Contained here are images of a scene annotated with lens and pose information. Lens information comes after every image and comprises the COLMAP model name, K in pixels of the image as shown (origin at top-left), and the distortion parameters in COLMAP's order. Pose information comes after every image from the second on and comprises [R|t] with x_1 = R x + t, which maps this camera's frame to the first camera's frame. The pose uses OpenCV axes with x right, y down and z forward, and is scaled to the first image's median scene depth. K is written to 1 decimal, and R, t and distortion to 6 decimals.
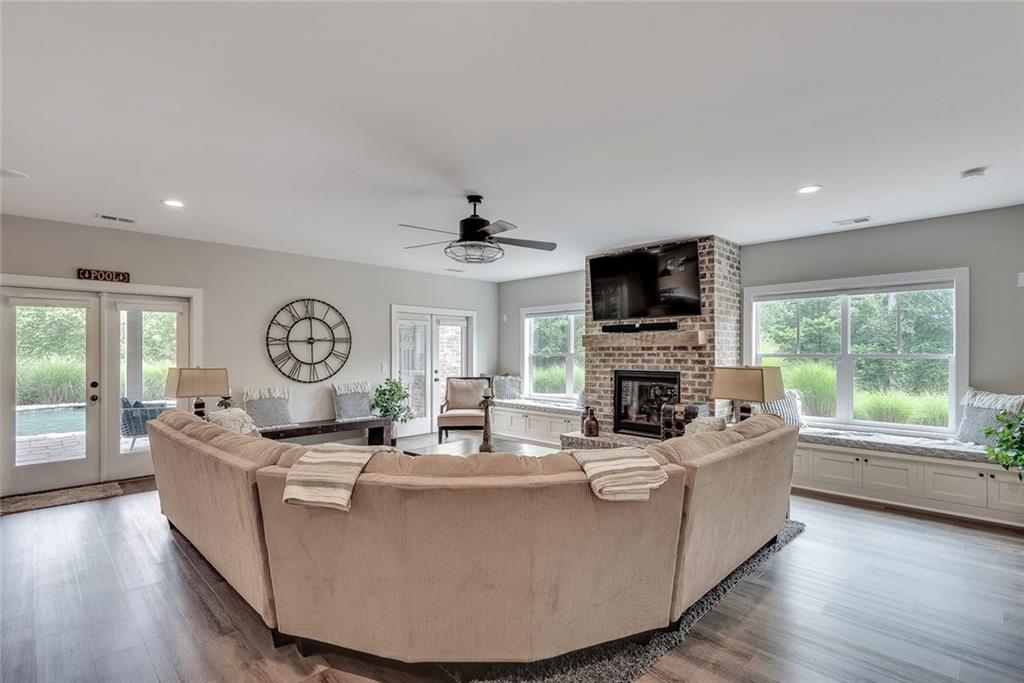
lens RADIAL K [[475.8, 0, 513.9], [0, 475.8, 346.3], [0, 0, 1]] dist [0.046406, -0.031566]
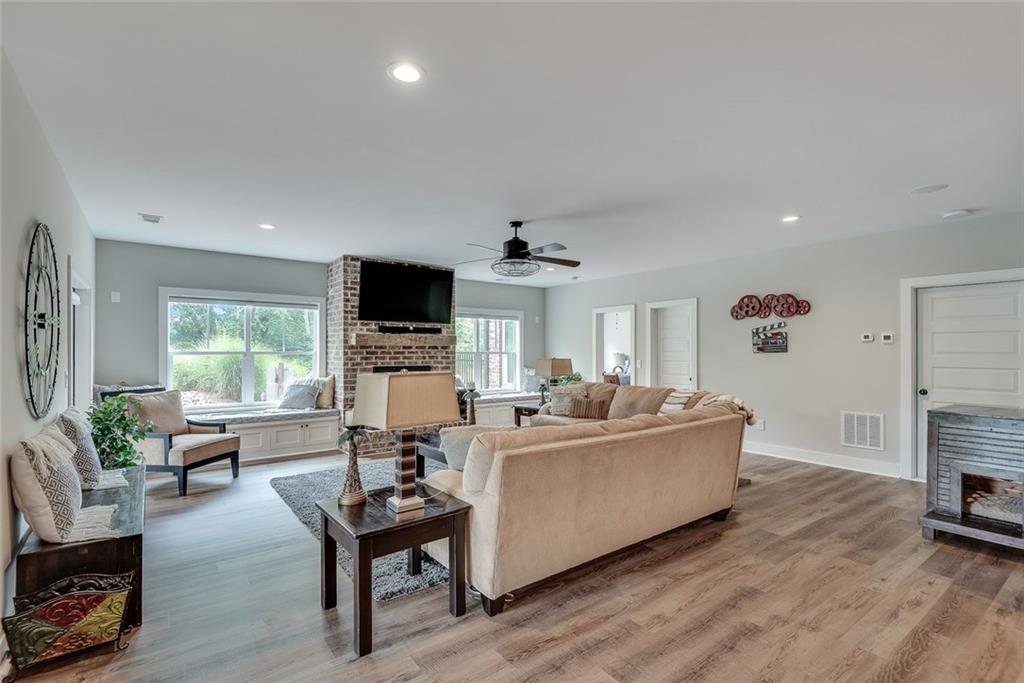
lens RADIAL K [[475.8, 0, 513.9], [0, 475.8, 346.3], [0, 0, 1]] dist [0.046406, -0.031566]
pose [[0.135650, 0.012692, 0.990676, -0.879968], [-0.013987, 0.999843, -0.010894, 0.011118], [-0.990658, -0.012378, 0.135806, 0.569518]]
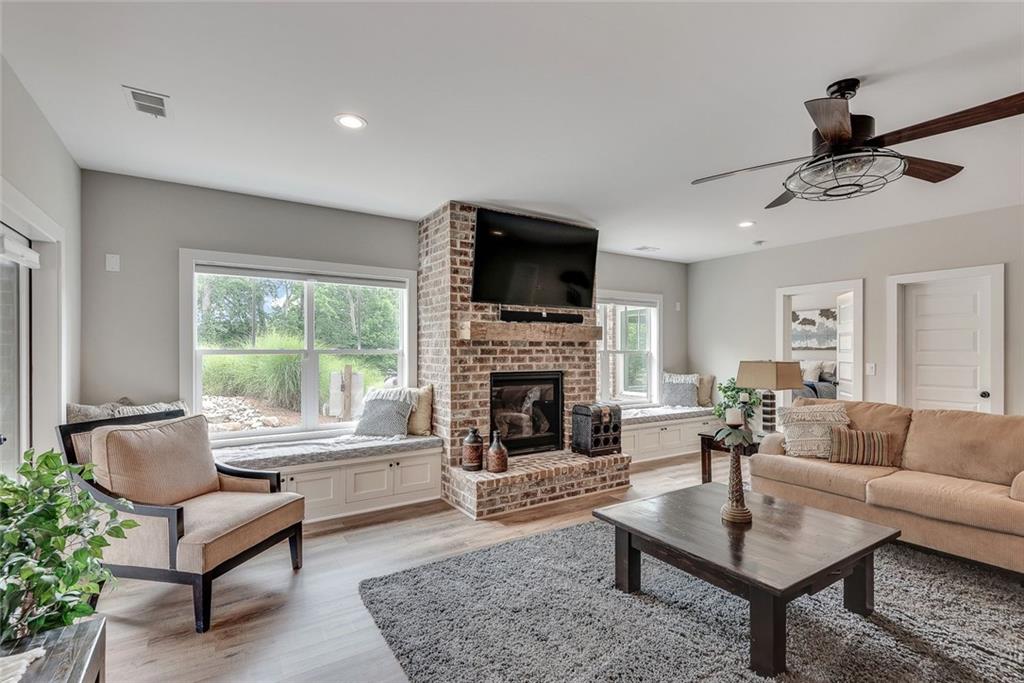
lens RADIAL K [[473.7, 0, 509.6], [0, 473.7, 347.0], [0, 0, 1]] dist [0.043838, -0.030640]
pose [[0.216205, 0.008763, 0.976309, -0.515098], [-0.014424, 0.999879, -0.005780, 0.015694], [-0.976241, -0.012832, 0.216305, 0.868722]]
